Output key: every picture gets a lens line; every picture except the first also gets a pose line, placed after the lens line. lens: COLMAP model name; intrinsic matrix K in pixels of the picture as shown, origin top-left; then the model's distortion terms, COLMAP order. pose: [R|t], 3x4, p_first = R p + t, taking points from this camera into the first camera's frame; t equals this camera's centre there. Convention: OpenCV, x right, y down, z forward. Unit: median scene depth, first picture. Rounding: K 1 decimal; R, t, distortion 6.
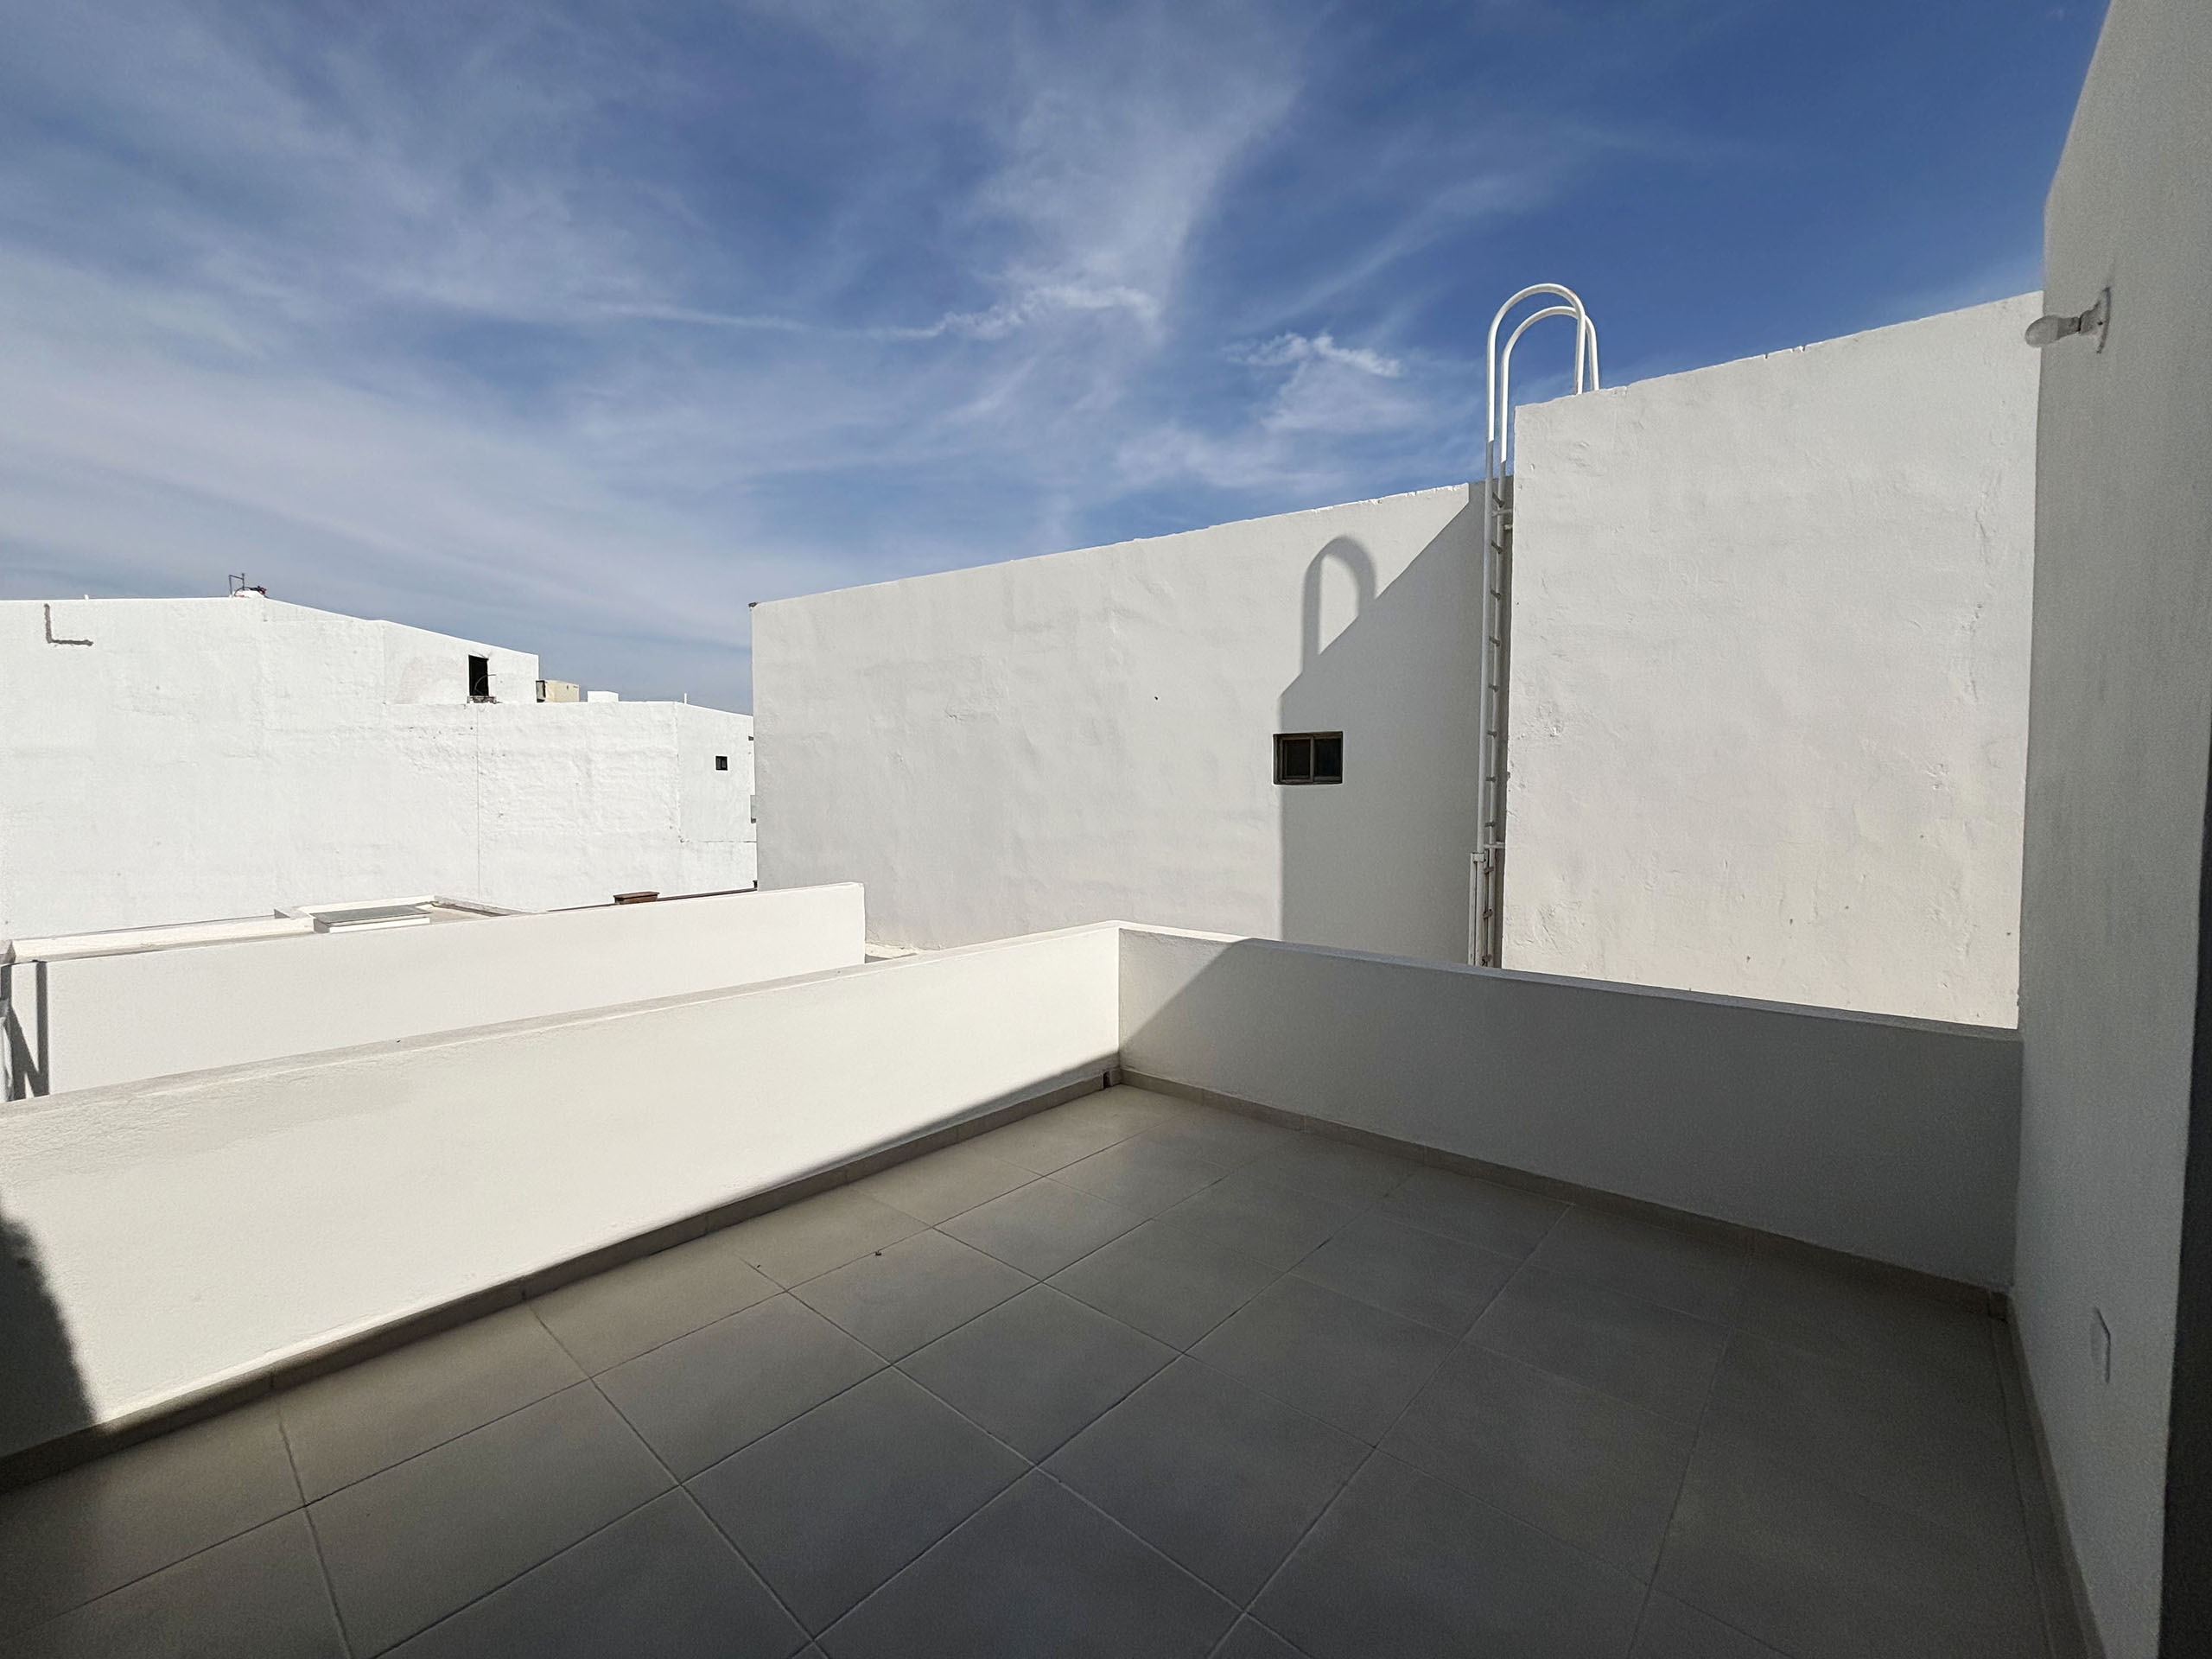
lens RADIAL K [[890.9, 0, 1101.6], [0, 890.9, 822.3], [0, 0, 1]] dist [0.003146, -0.002232]
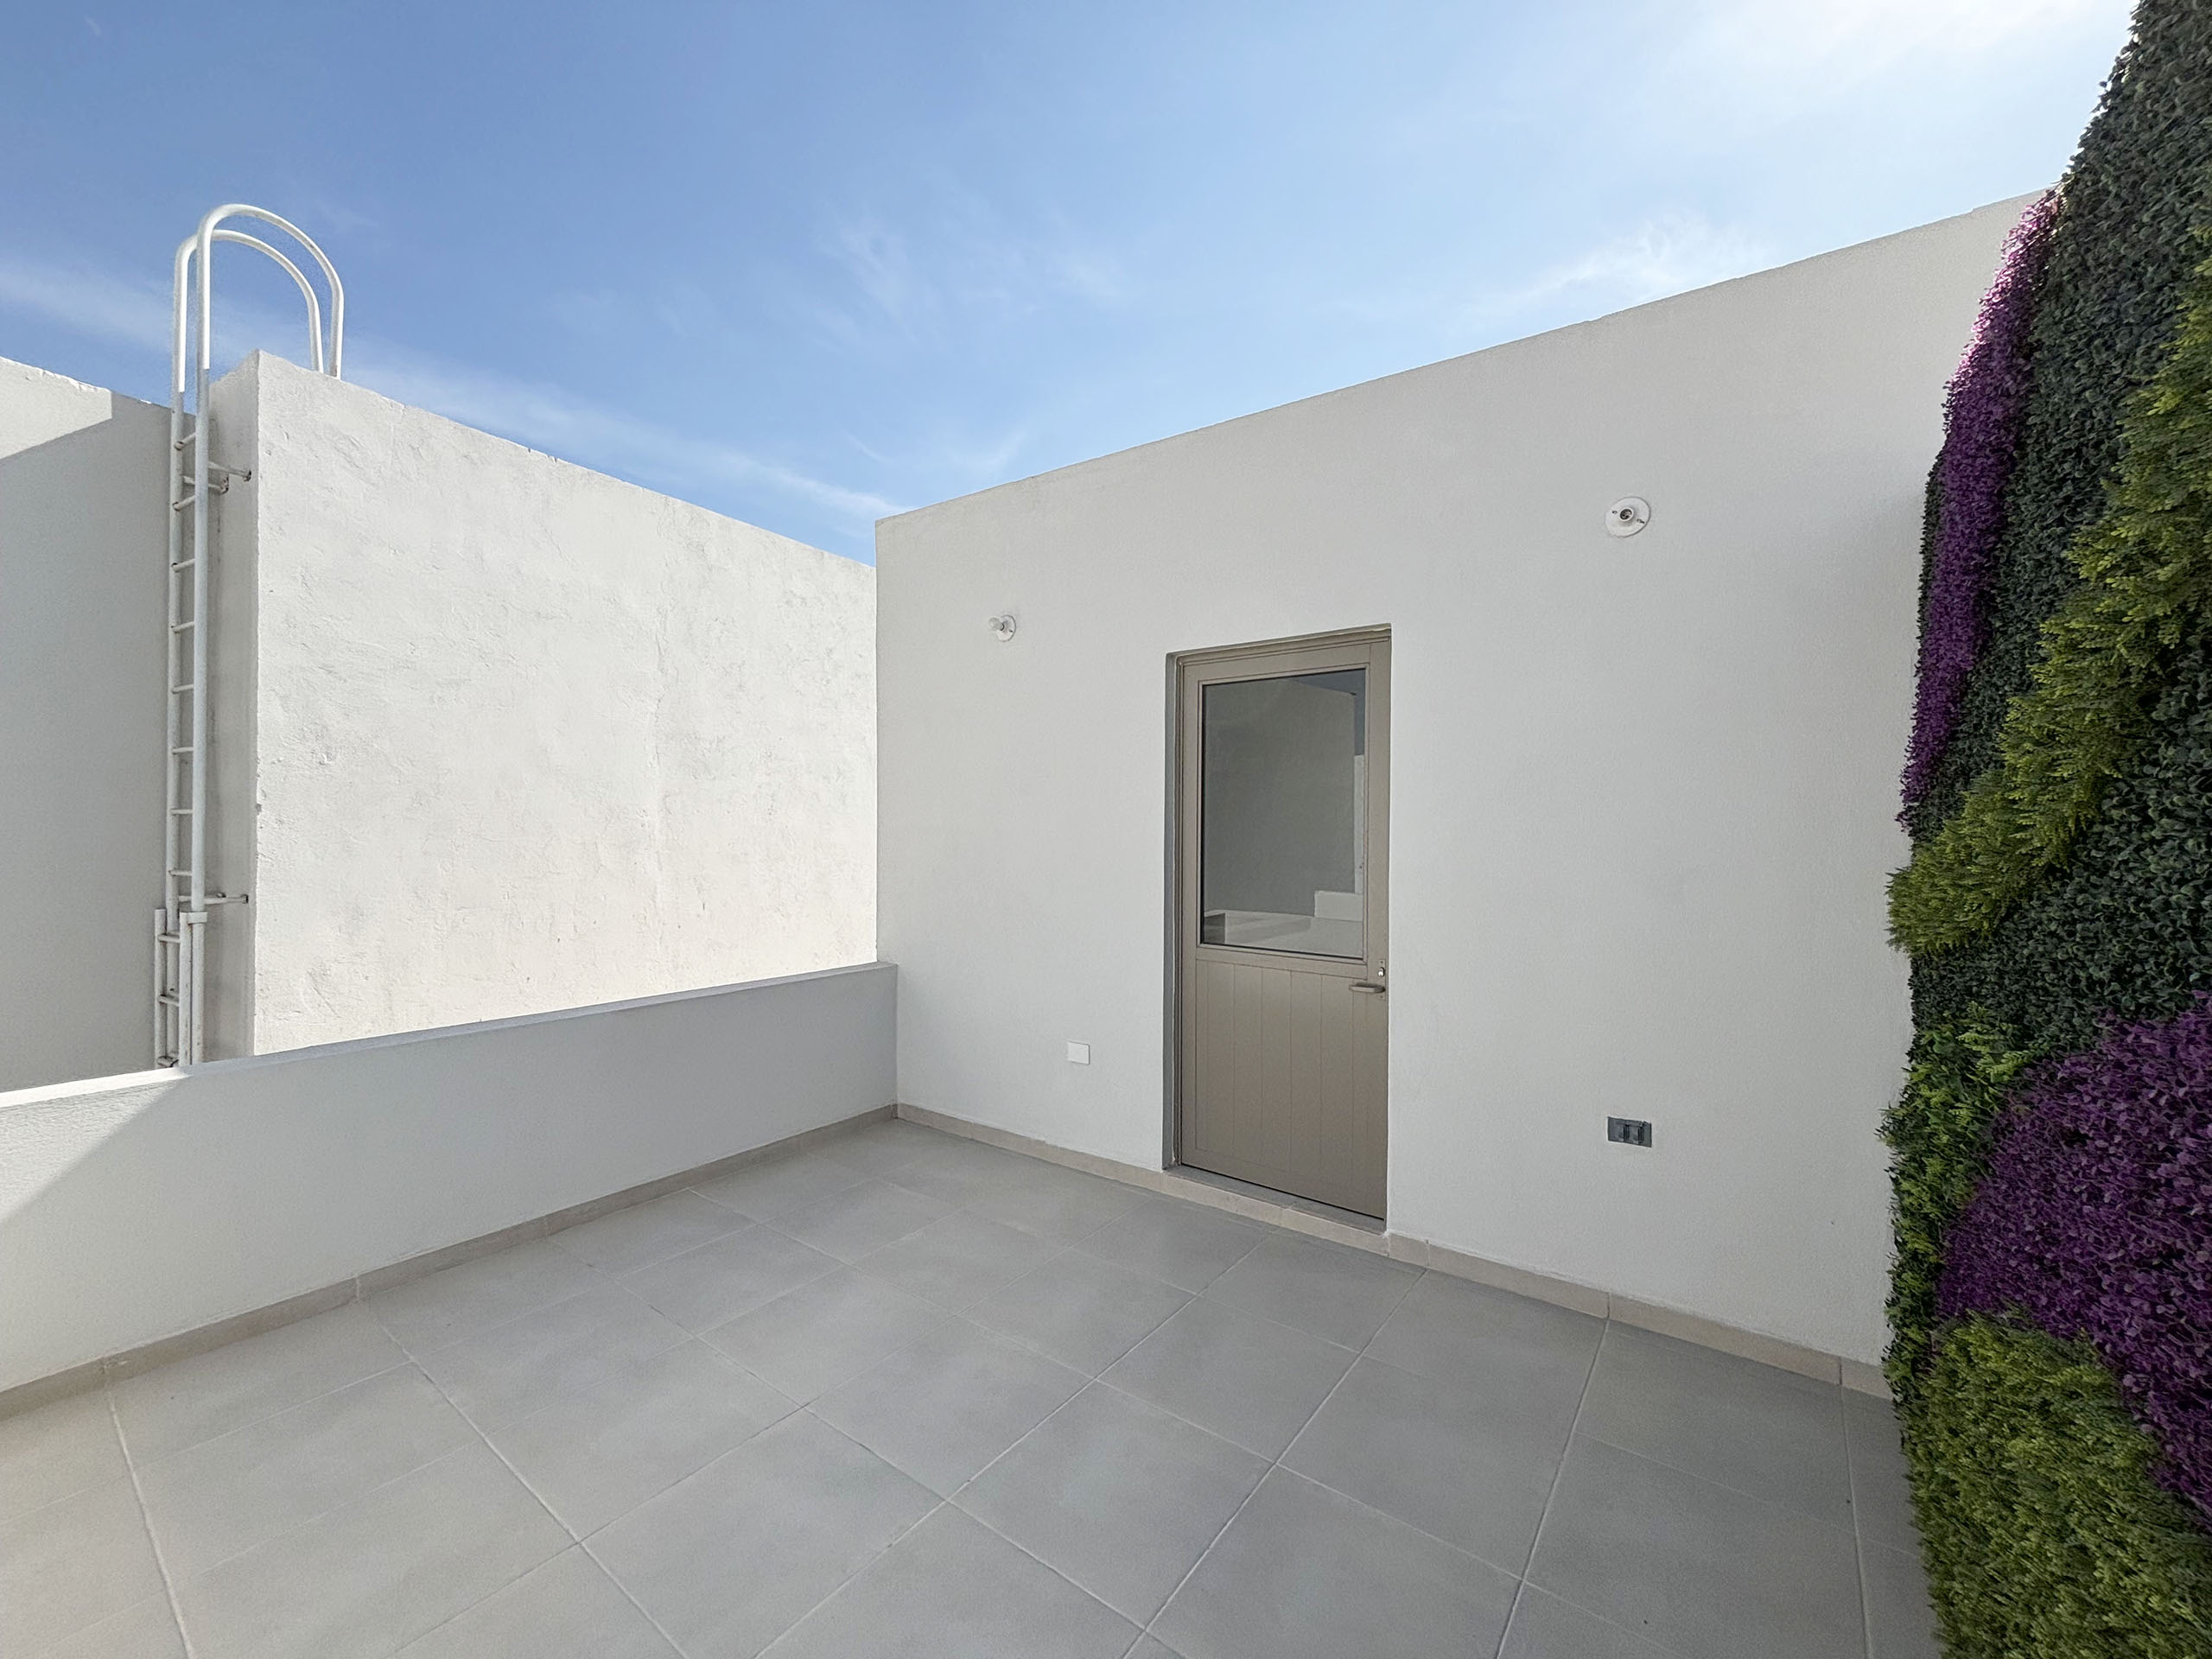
lens RADIAL K [[890.9, 0, 1100.6], [0, 890.9, 836.5], [0, 0, 1]] dist [0.003146, -0.002232]
pose [[-0.067533, -0.009666, 0.997670, -0.387795], [0.030556, 0.999464, 0.011752, -0.014346], [-0.997249, 0.031279, -0.067202, 0.312711]]
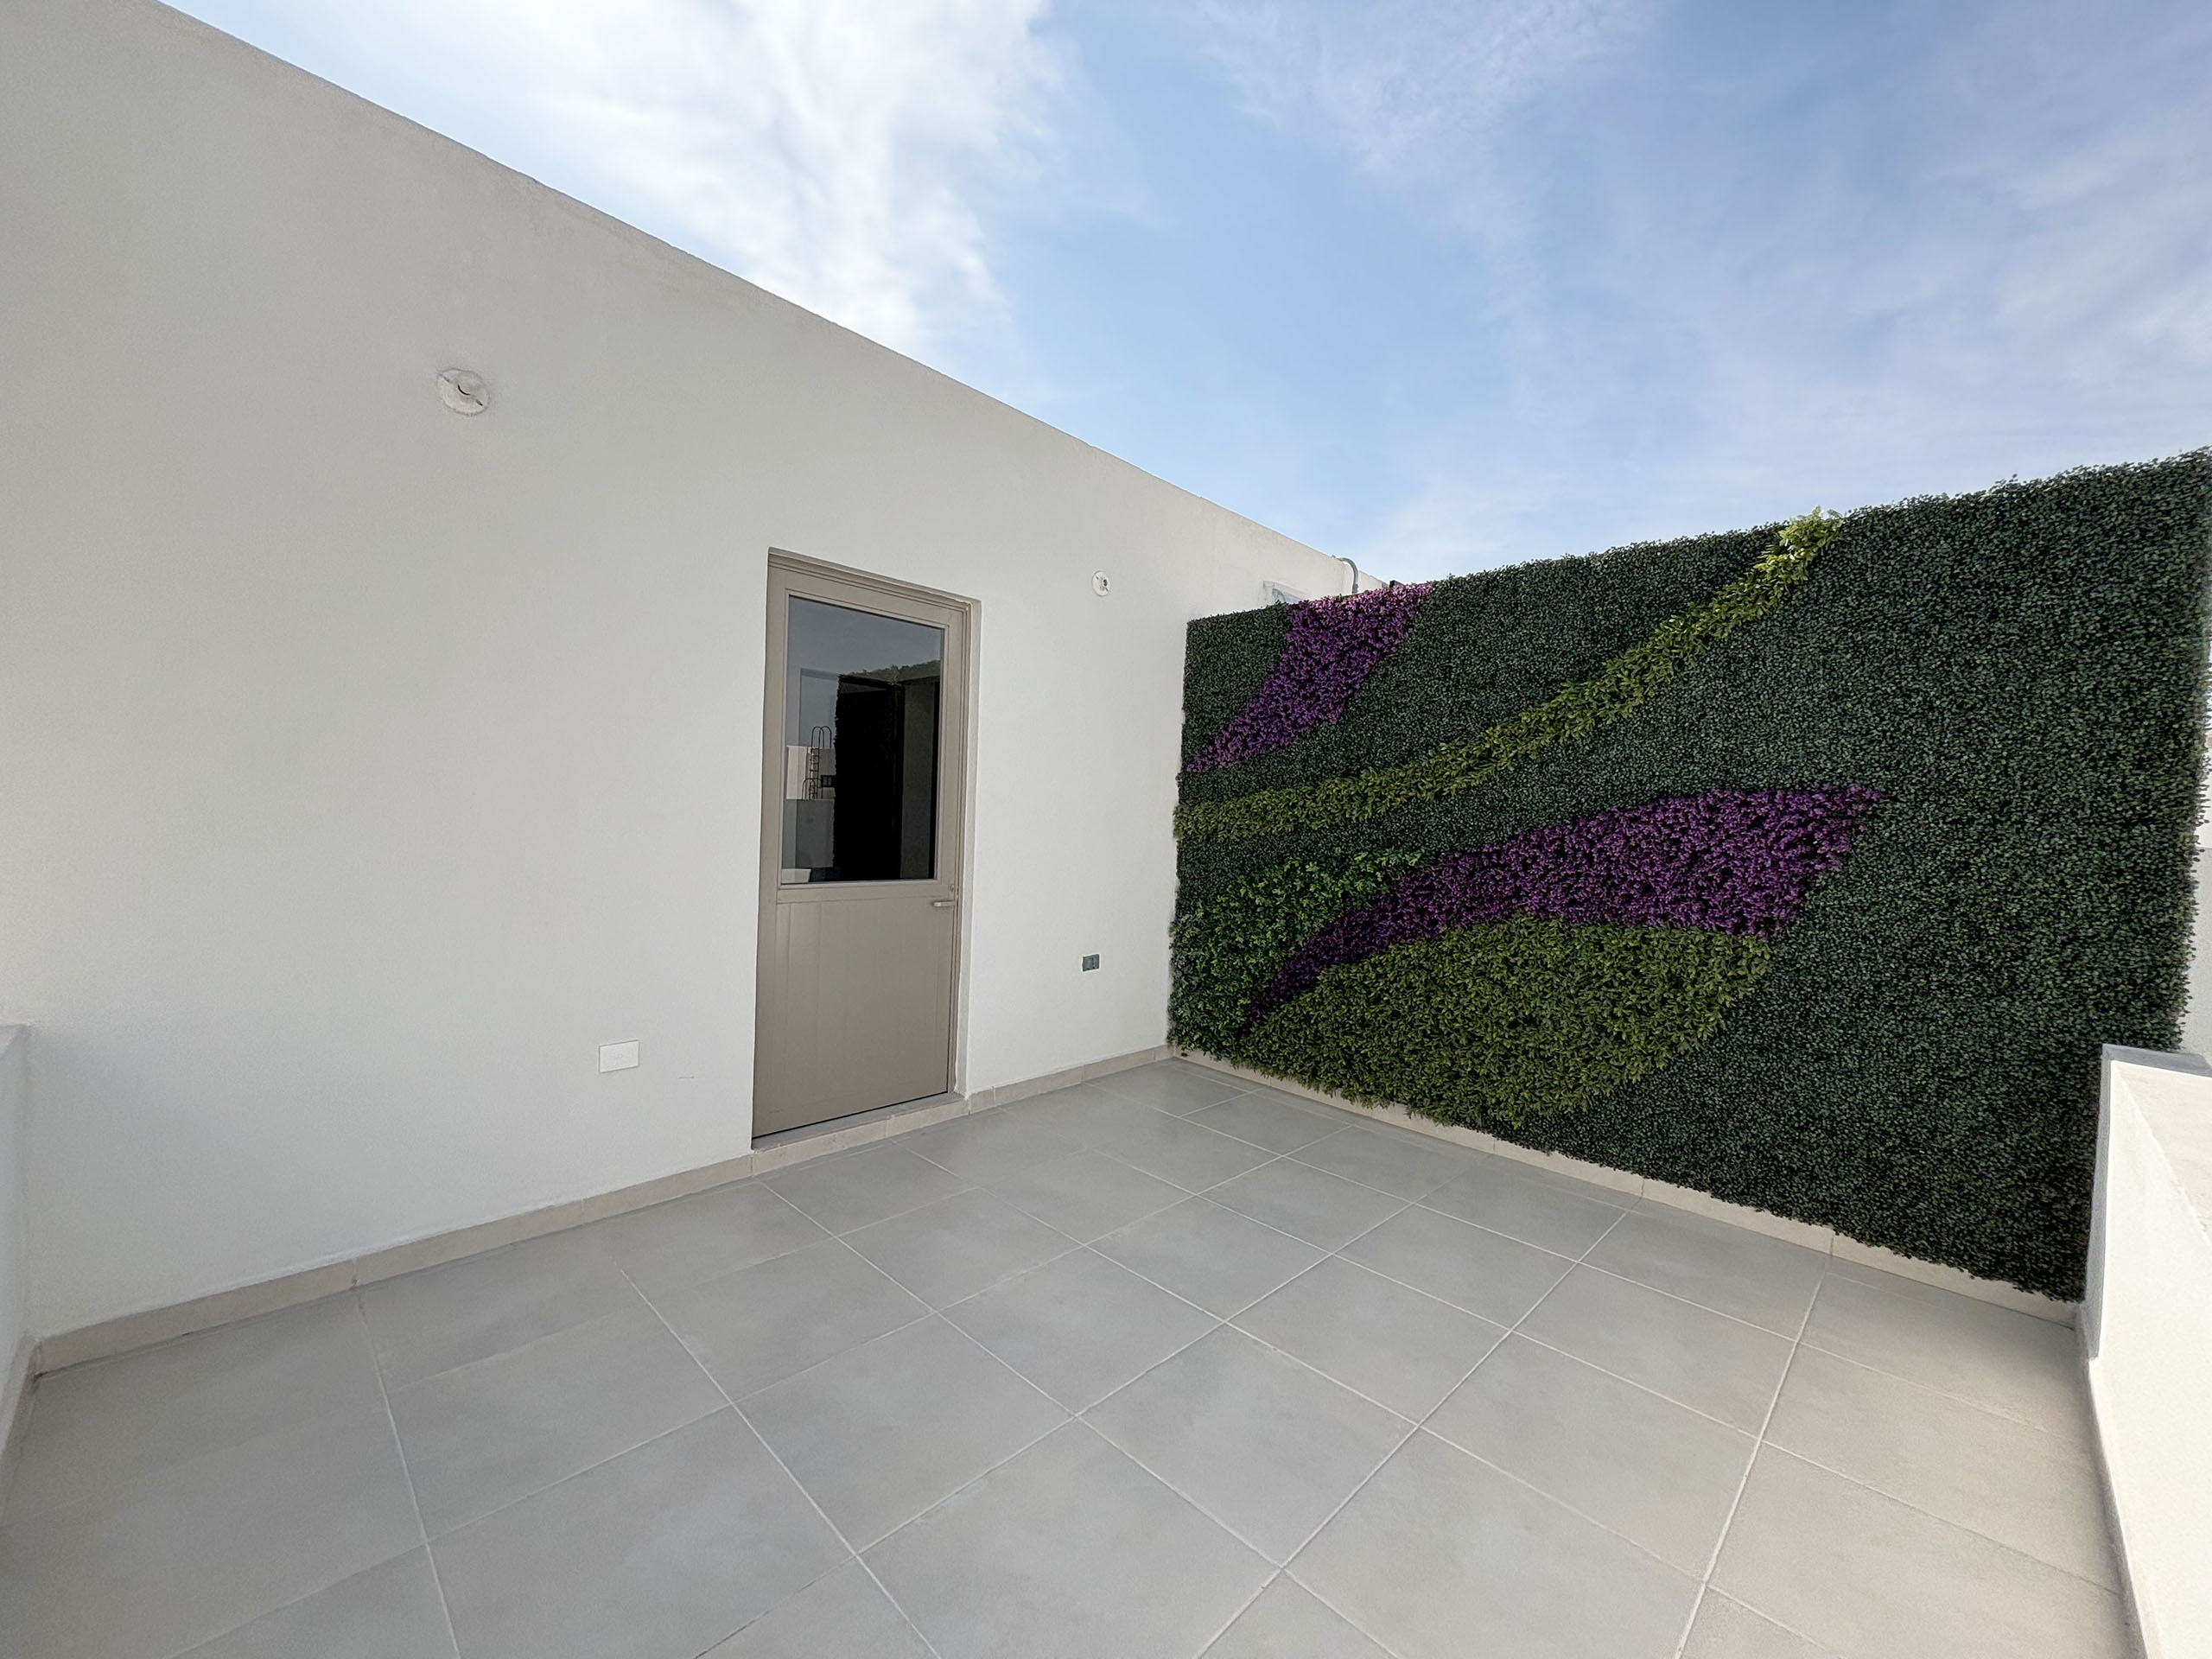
lens RADIAL K [[890.9, 0, 1120.7], [0, 890.9, 824.5], [0, 0, 1]] dist [0.003146, -0.002232]
pose [[-0.998102, -0.033273, 0.051823, 0.007719], [-0.031089, 0.998618, 0.042383, 0.004155], [-0.053162, 0.040691, -0.997757, 0.773220]]
